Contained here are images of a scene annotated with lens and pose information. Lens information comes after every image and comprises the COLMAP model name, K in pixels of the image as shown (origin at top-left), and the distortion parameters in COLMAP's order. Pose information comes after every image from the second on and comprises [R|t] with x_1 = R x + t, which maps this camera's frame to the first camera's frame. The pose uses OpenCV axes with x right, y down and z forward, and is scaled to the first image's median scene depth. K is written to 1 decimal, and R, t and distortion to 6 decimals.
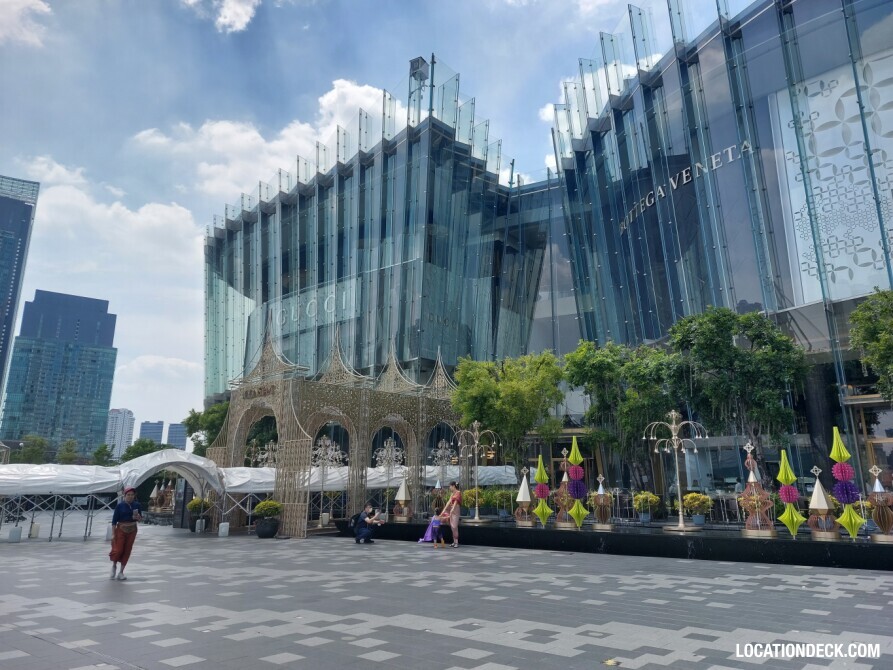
lens RADIAL K [[637.6, 0, 439.3], [0, 637.6, 330.6], [0, 0, 1]] dist [0.055971, -0.056369]
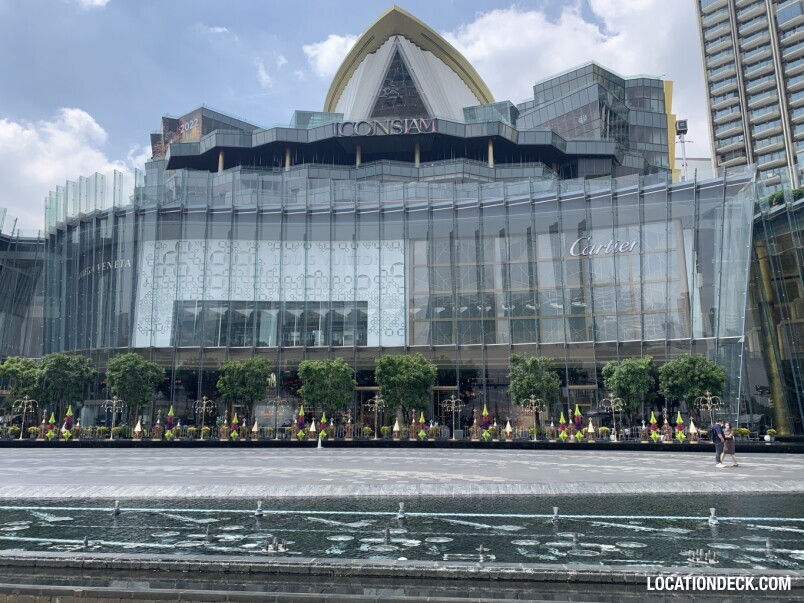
lens RADIAL K [[615.3, 0, 405.5], [0, 615.3, 295.3], [0, 0, 1]] dist [0.035427, -0.031836]
pose [[0.823880, 0.116609, 0.554639, 0.095730], [-0.135316, 0.990776, -0.007301, -0.239357], [-0.550374, -0.069037, 0.832059, -0.977676]]
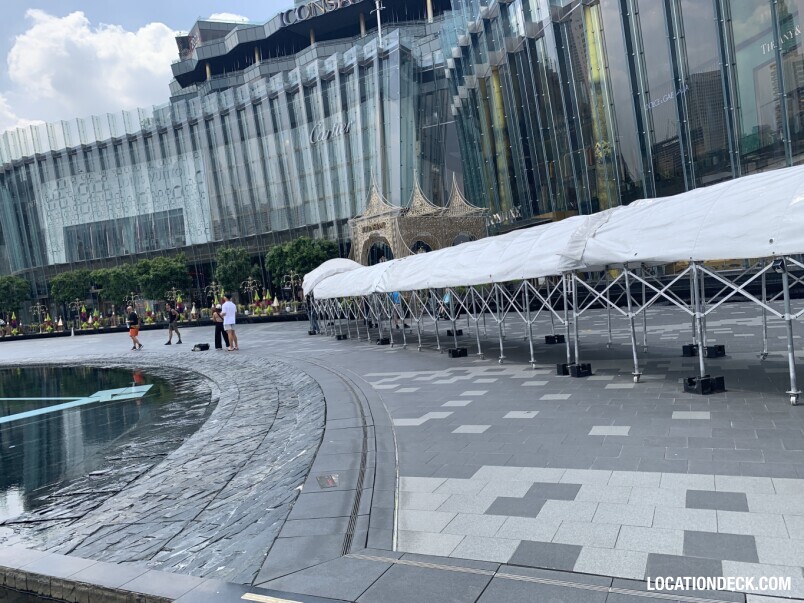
lens RADIAL K [[615.3, 0, 406.9], [0, 615.3, 297.5], [0, 0, 1]] dist [0.035427, -0.031836]
pose [[0.964497, -0.096313, 0.245905, 1.098224], [0.034296, 0.968921, 0.244980, -0.403051], [-0.261857, -0.227849, 0.937825, -1.649885]]
